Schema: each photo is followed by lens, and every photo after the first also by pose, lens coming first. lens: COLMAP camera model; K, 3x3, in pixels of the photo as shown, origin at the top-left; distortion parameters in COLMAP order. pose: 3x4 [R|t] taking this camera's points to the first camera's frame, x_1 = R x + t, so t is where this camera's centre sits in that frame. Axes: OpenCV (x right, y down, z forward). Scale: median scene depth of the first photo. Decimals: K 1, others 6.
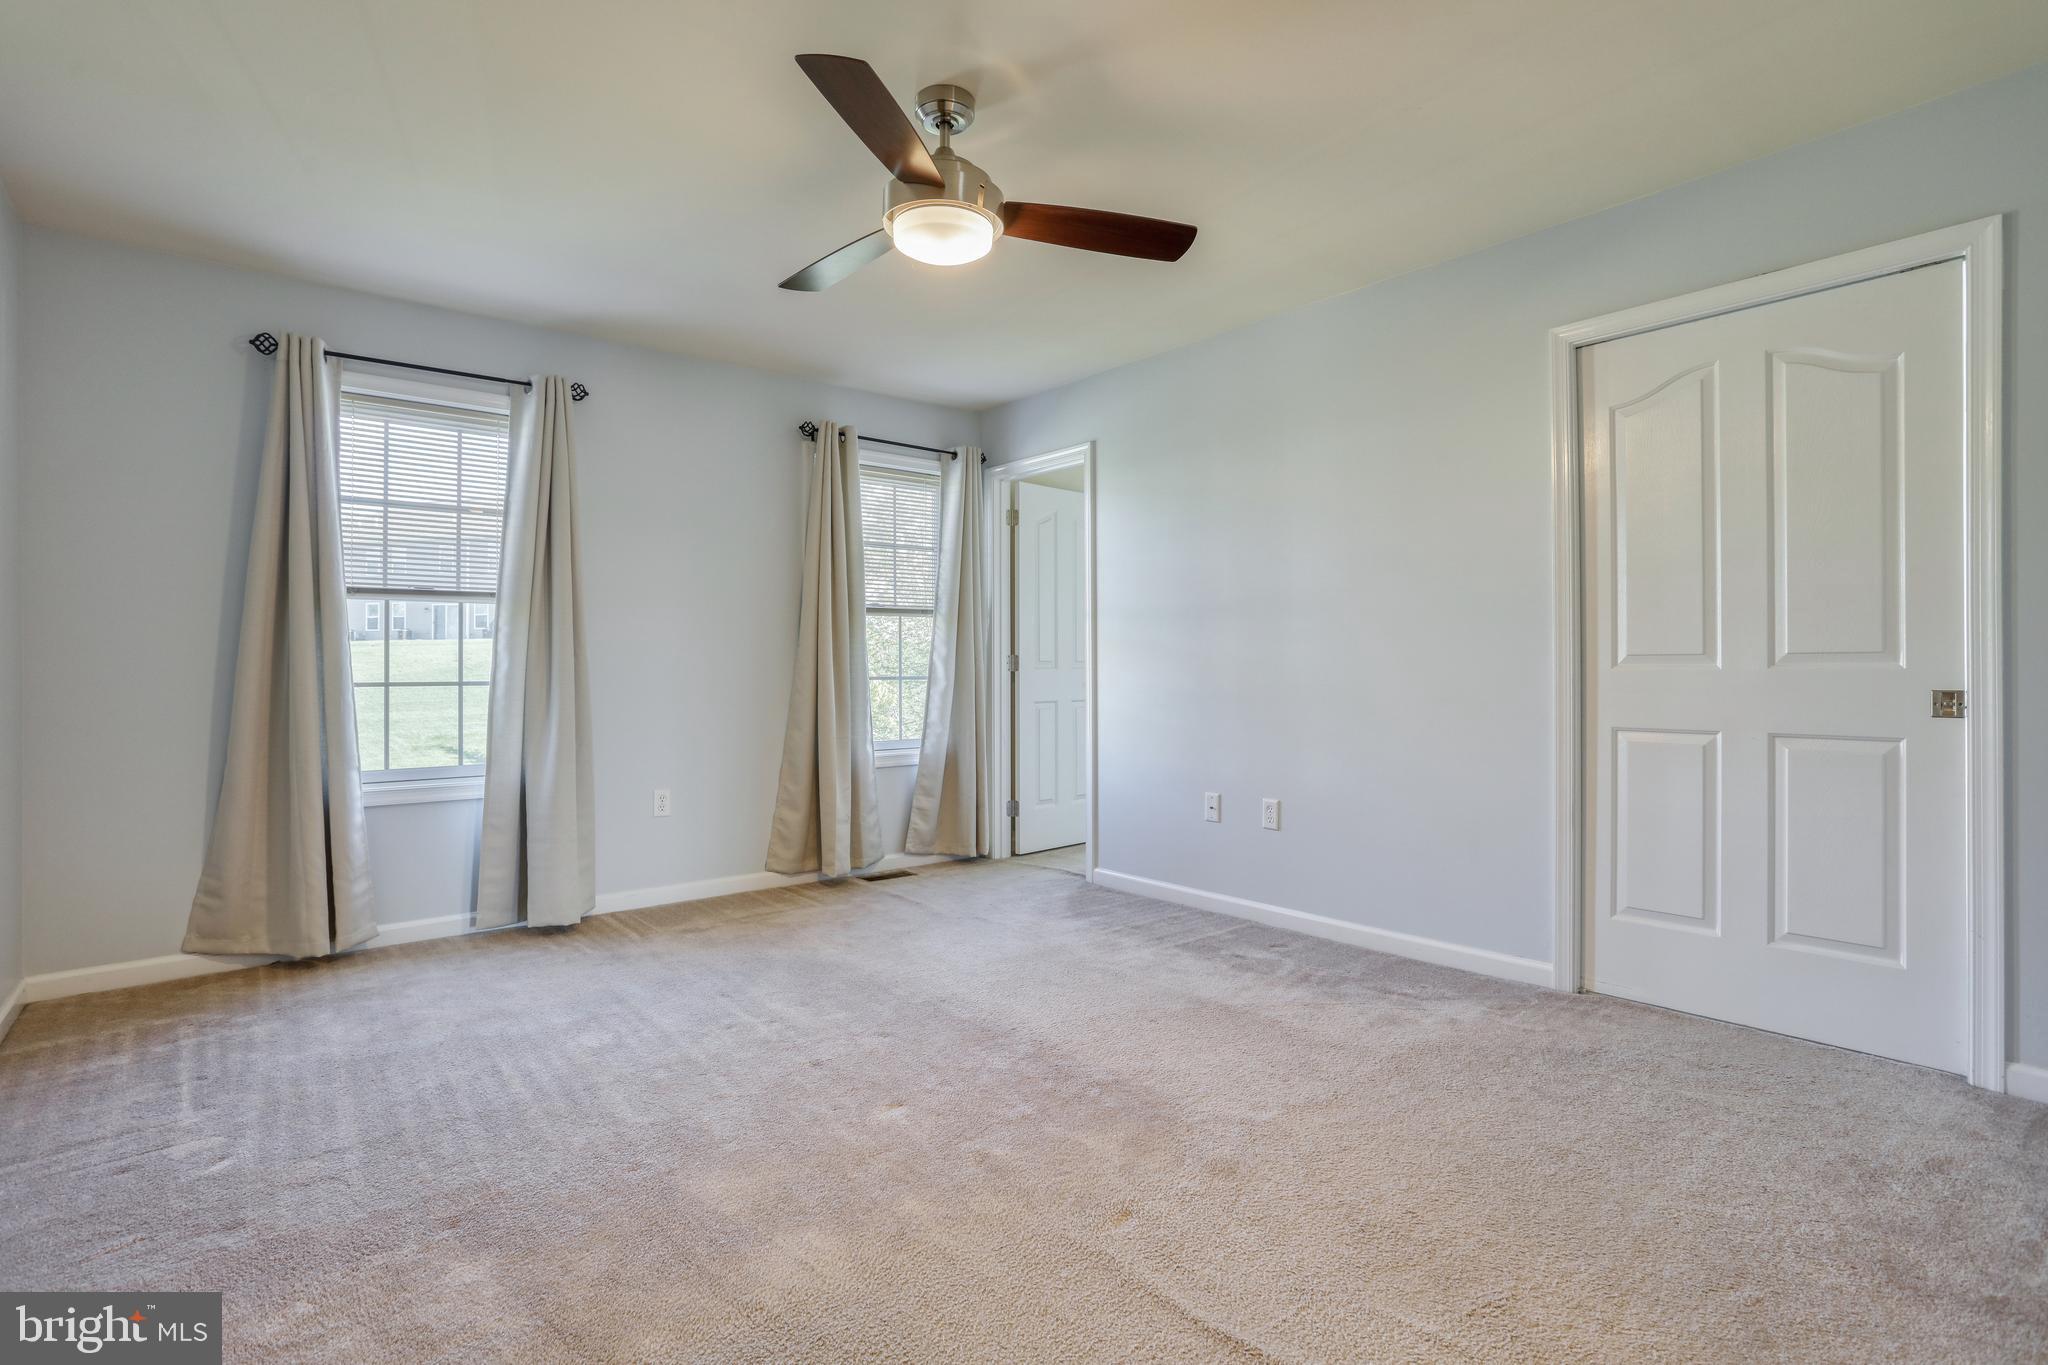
lens RADIAL K [[984.1, 0, 1034.5], [0, 984.1, 678.6], [0, 0, 1]] dist [-0.048757, 0.030563]
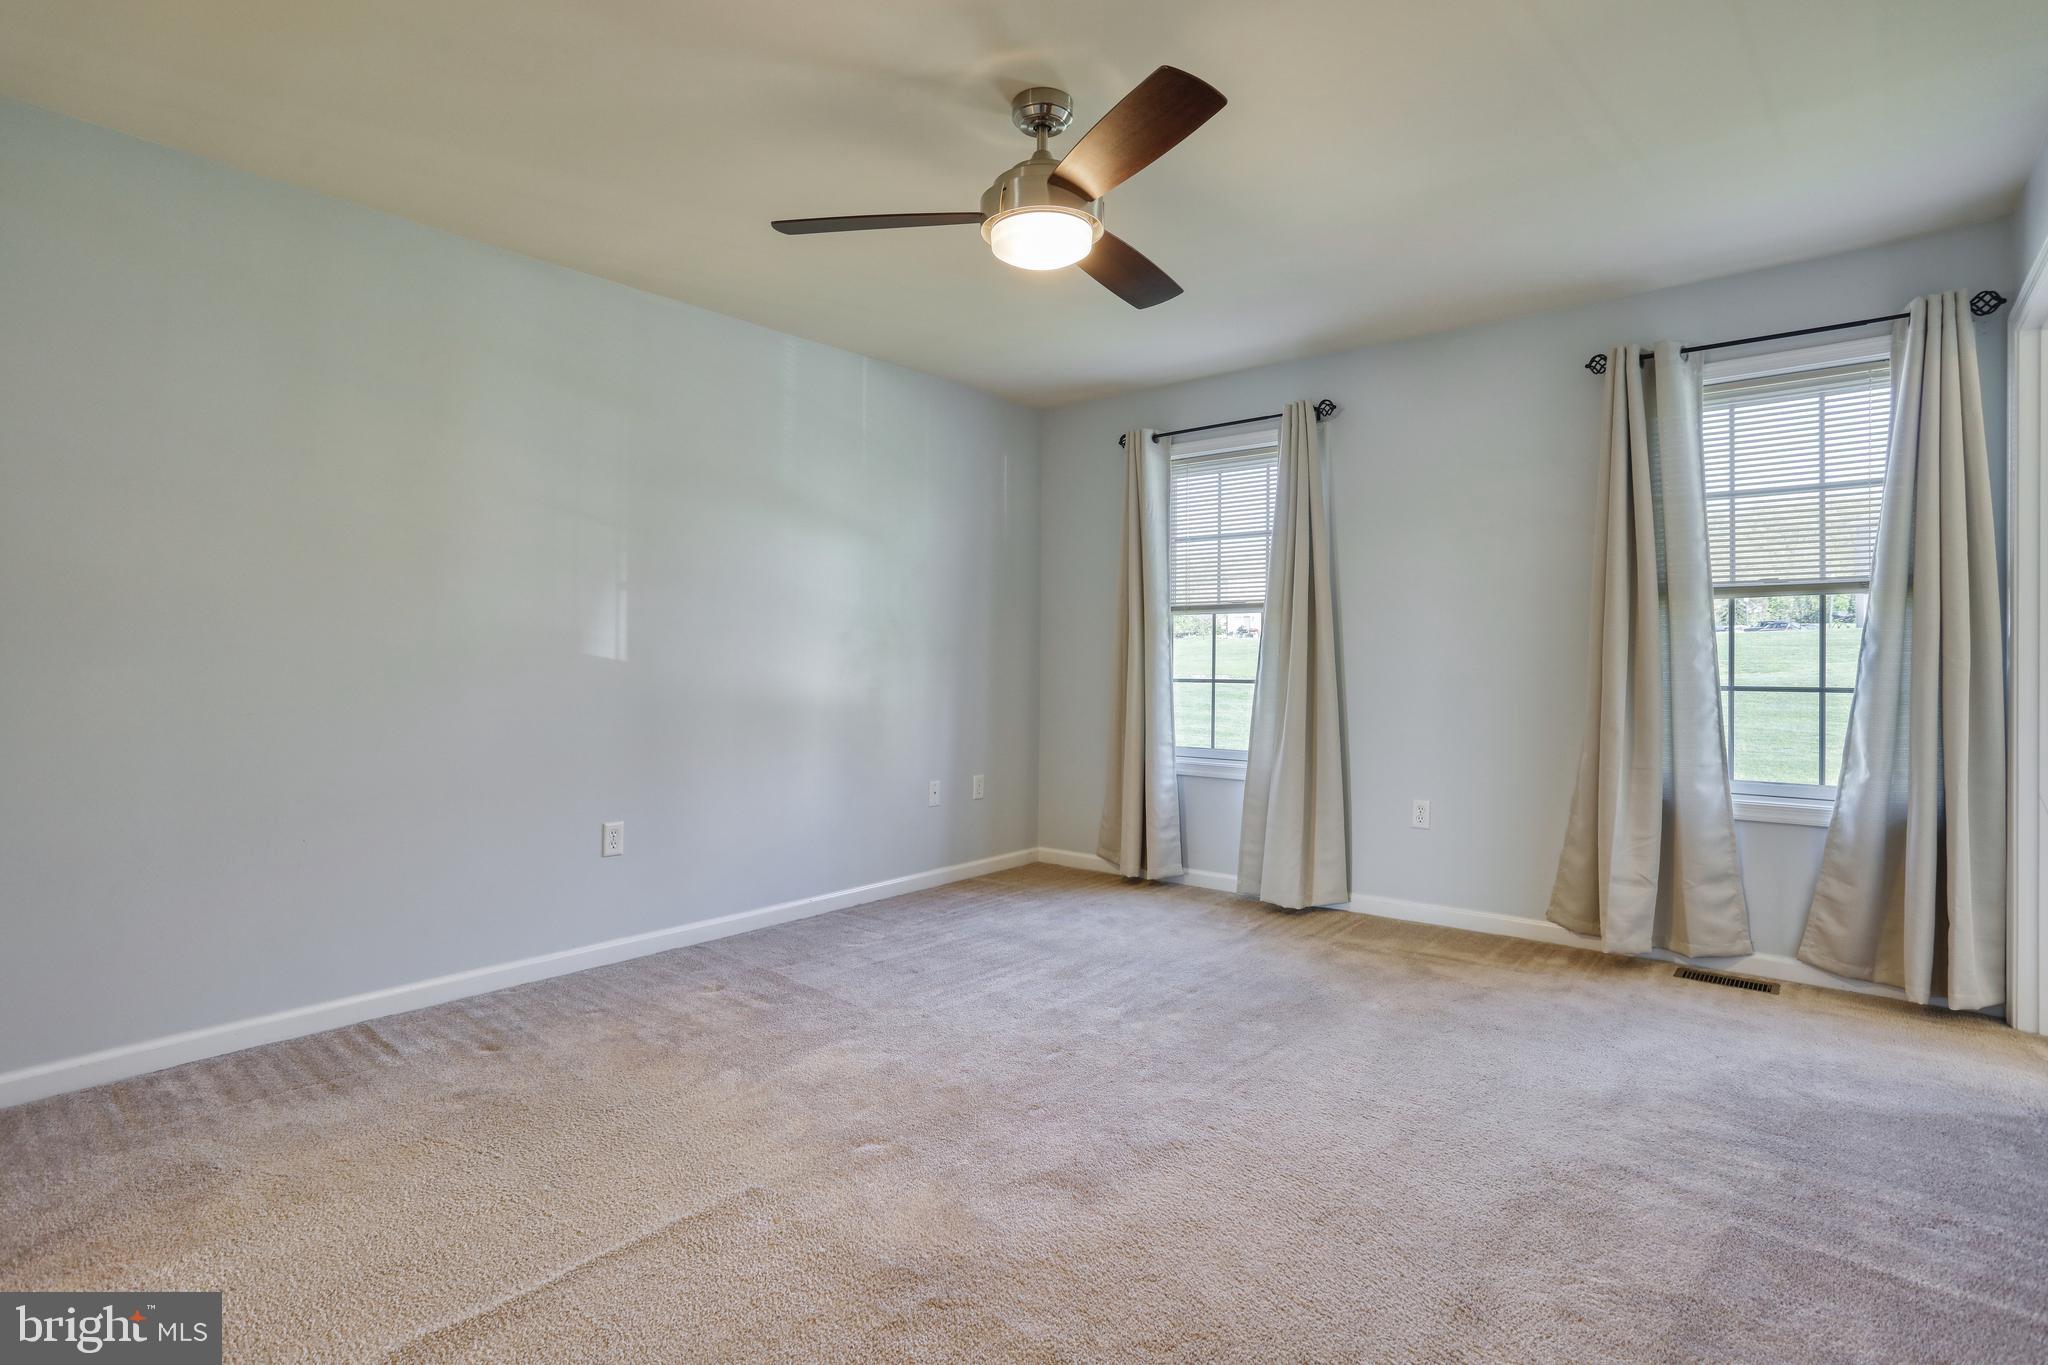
lens RADIAL K [[1046.9, 0, 997.6], [0, 1046.9, 666.4], [0, 0, 1]] dist [-0.076130, 0.040374]
pose [[0.140983, 0.003540, -0.990006, 0.619956], [-0.019800, 0.999804, 0.000756, -0.008569], [0.989814, 0.019495, 0.141025, 0.520197]]
